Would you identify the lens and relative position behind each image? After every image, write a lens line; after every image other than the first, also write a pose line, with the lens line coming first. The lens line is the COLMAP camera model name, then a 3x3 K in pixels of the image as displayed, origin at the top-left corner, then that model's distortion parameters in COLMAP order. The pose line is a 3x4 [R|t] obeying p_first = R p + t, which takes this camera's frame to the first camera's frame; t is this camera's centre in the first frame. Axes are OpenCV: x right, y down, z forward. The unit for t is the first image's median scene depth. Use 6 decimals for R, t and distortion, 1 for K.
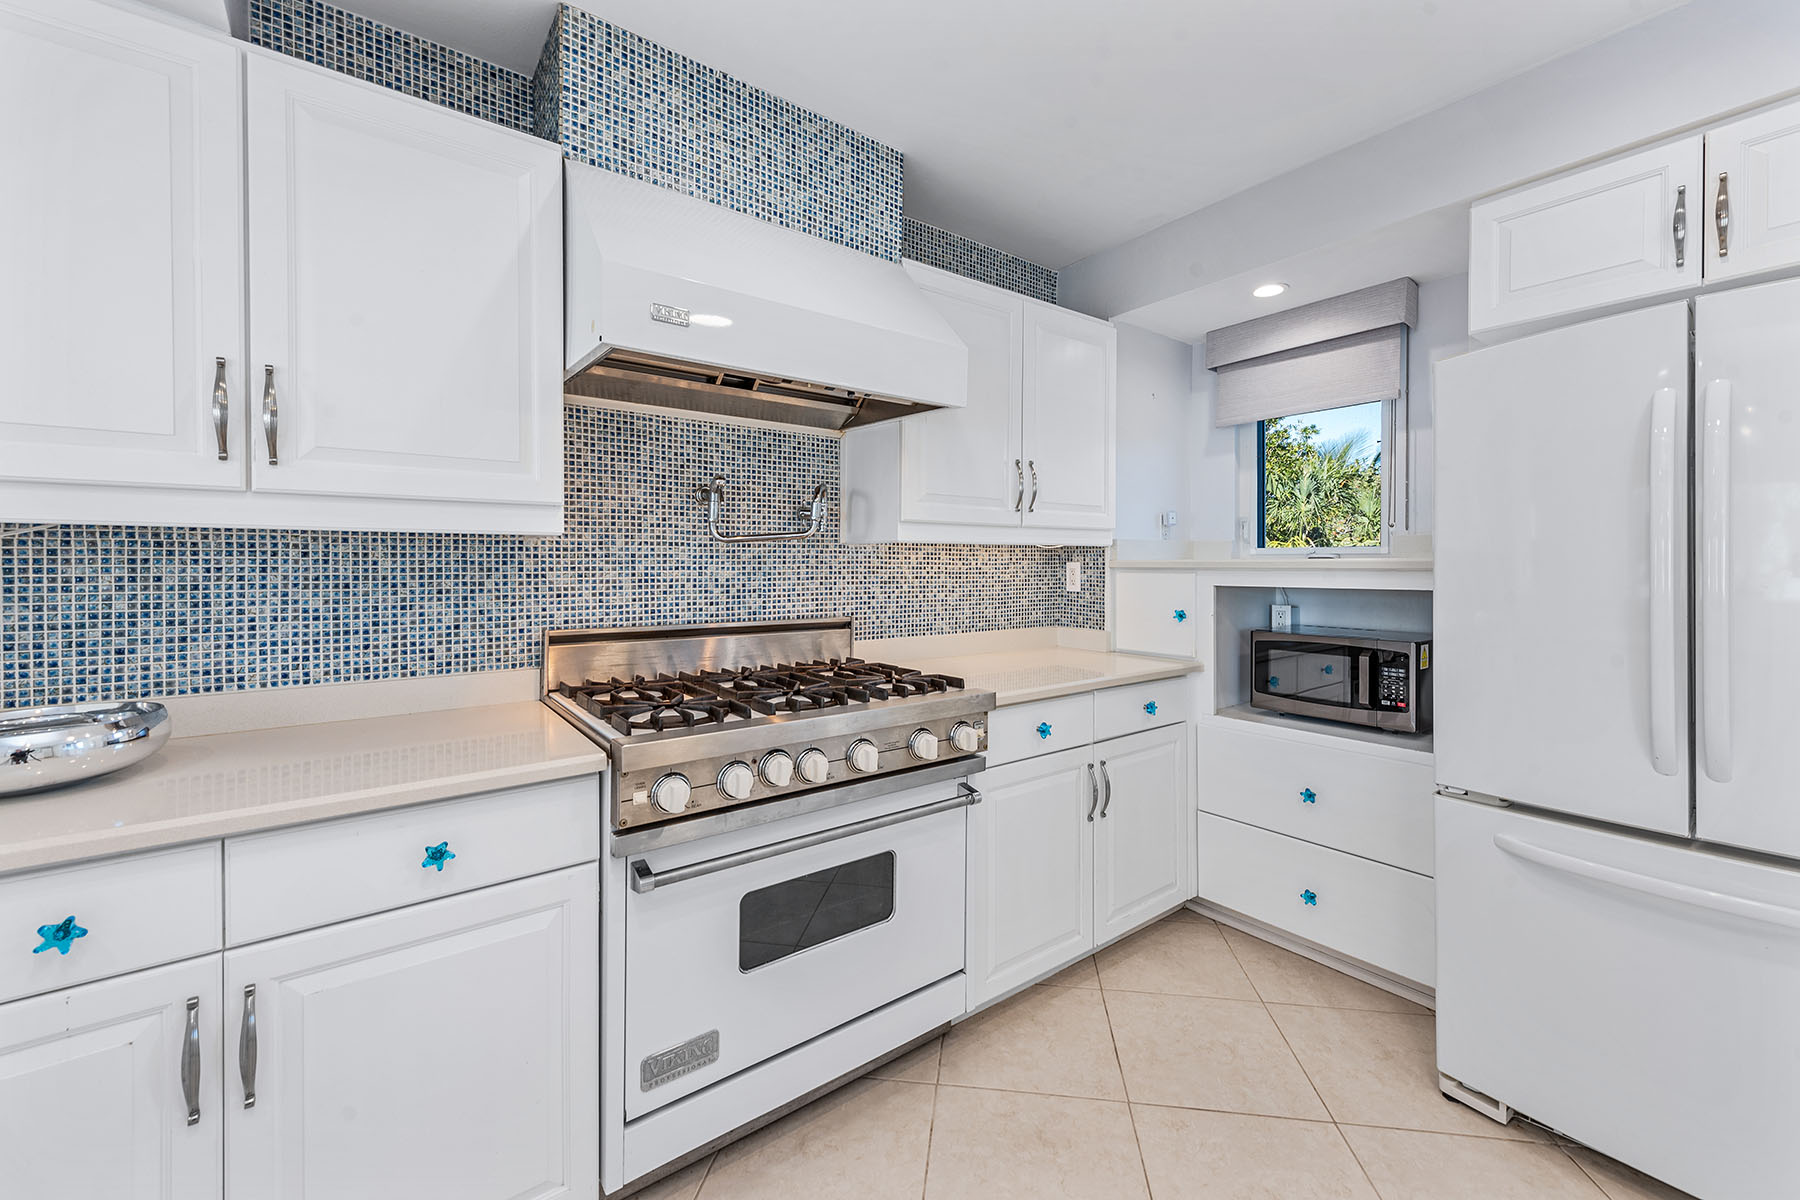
lens RADIAL K [[718.5, 0, 913.4], [0, 718.5, 570.6], [0, 0, 1]] dist [0.021977, -0.011775]
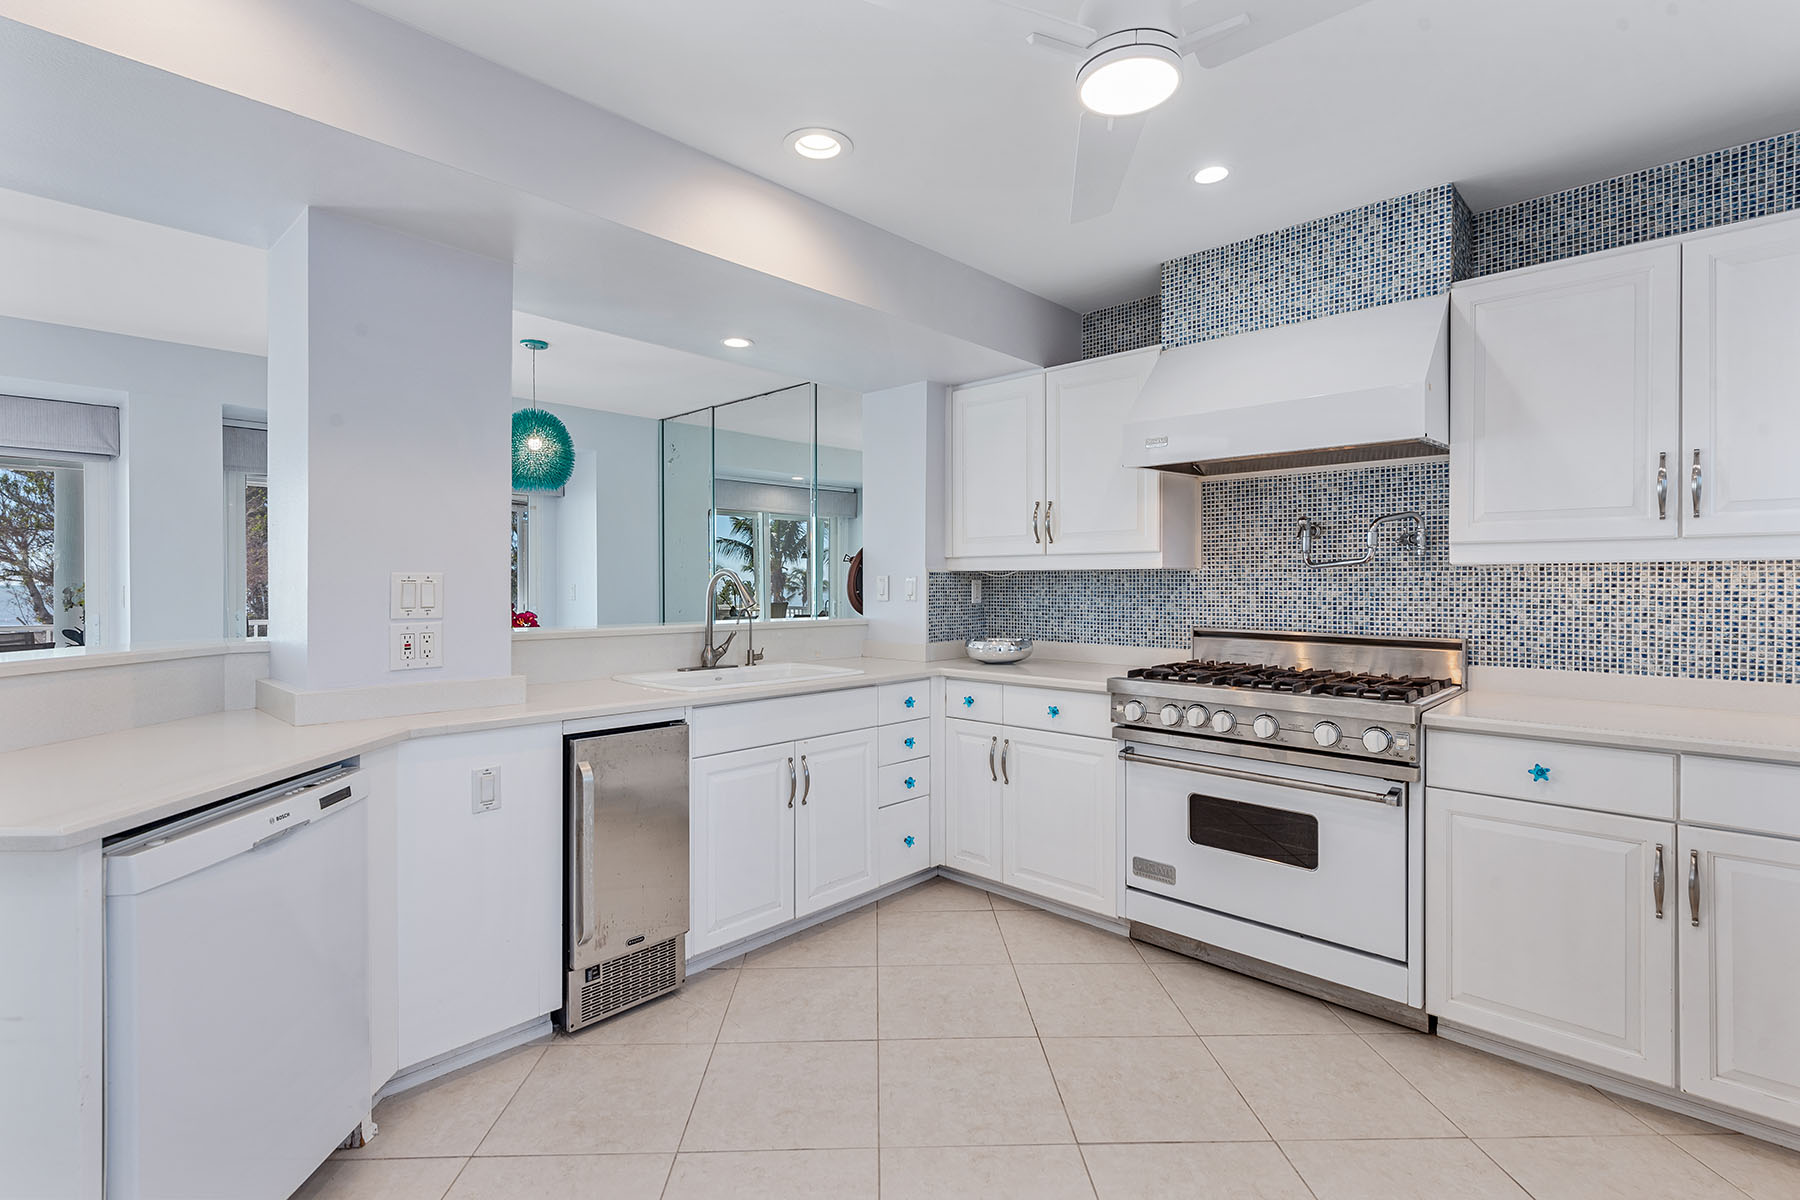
lens RADIAL K [[842.2, 0, 900.0], [0, 842.2, 600.0], [0, 0, 1]] dist [0.002609, 0.000107]
pose [[0.160541, 0.019641, -0.986834, 1.010555], [-0.009974, 0.999783, 0.018276, -0.003560], [0.986979, 0.006908, 0.160702, 0.044436]]
